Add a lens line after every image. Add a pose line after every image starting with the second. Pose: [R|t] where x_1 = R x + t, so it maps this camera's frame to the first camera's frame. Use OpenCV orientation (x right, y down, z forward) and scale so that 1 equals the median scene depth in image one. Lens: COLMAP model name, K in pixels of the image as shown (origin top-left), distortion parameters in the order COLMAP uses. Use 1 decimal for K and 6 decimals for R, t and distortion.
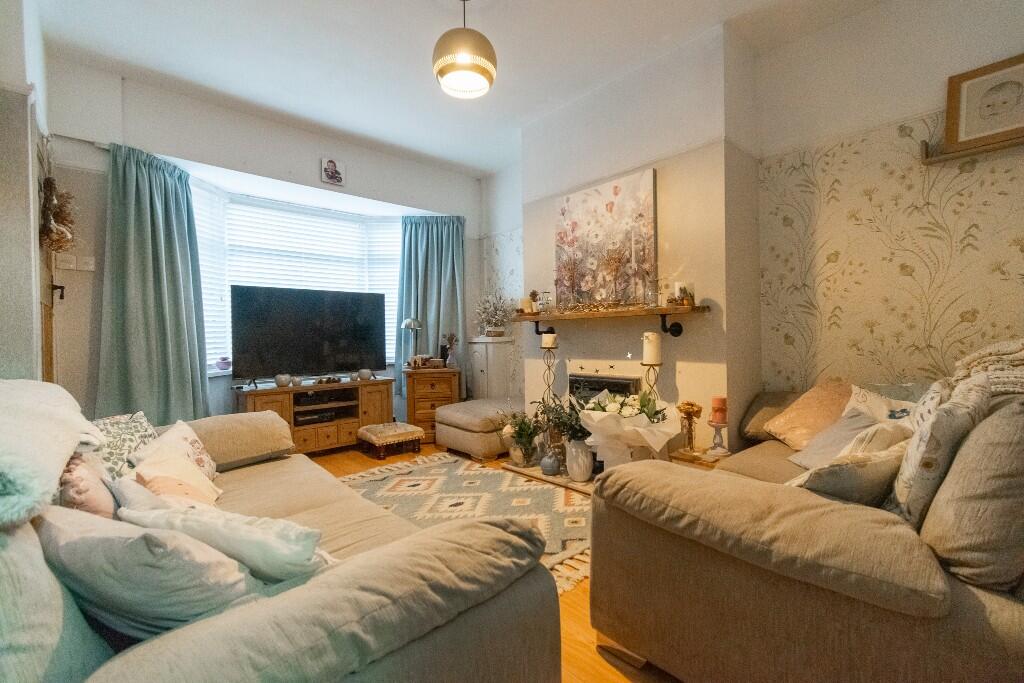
lens RADIAL K [[454.8, 0, 515.0], [0, 454.8, 340.9], [0, 0, 1]] dist [0.004811, -0.001211]
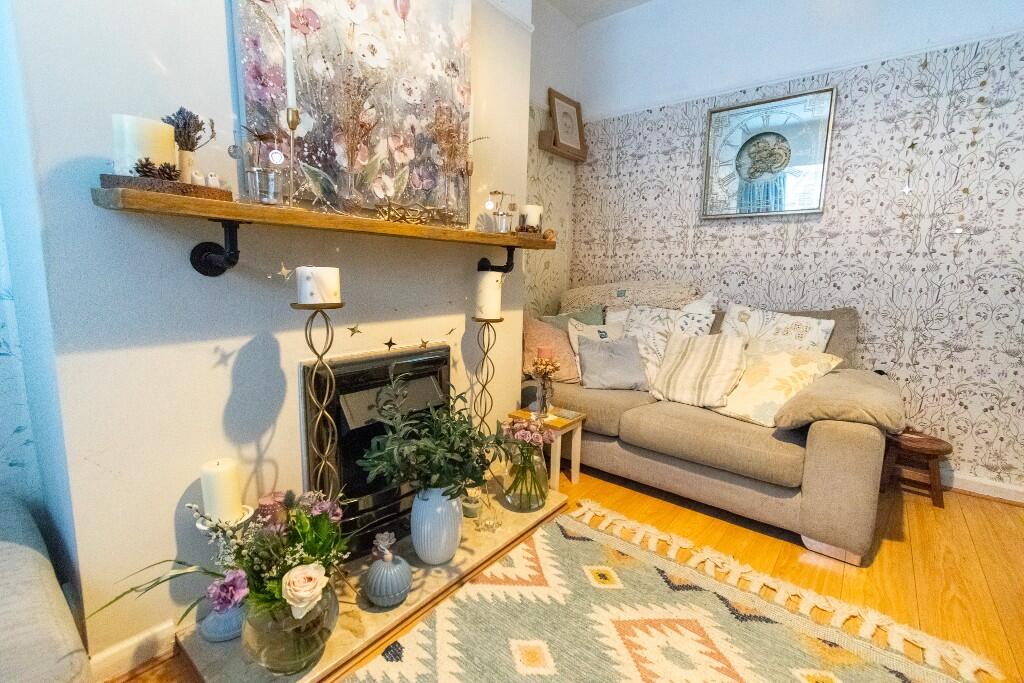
lens RADIAL K [[454.8, 0, 515.0], [0, 454.8, 340.9], [0, 0, 1]] dist [0.004811, -0.001211]
pose [[-0.167299, -0.133943, 0.976765, -0.330170], [-0.007068, 0.990866, 0.134666, -0.007010], [-0.985881, 0.015626, -0.166717, 0.958484]]
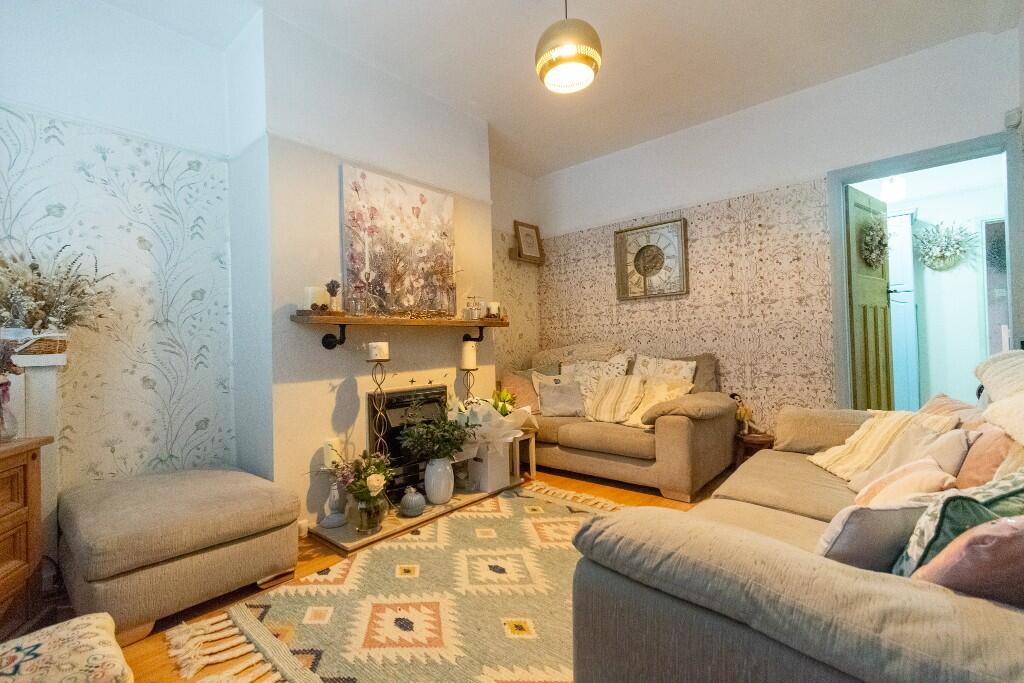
lens RADIAL K [[454.8, 0, 515.0], [0, 454.8, 340.9], [0, 0, 1]] dist [0.004811, -0.001211]
pose [[-0.130247, 0.031510, 0.990981, -0.759526], [0.044767, 0.998662, -0.025870, 0.013179], [-0.990470, 0.040994, -0.131483, 0.922248]]
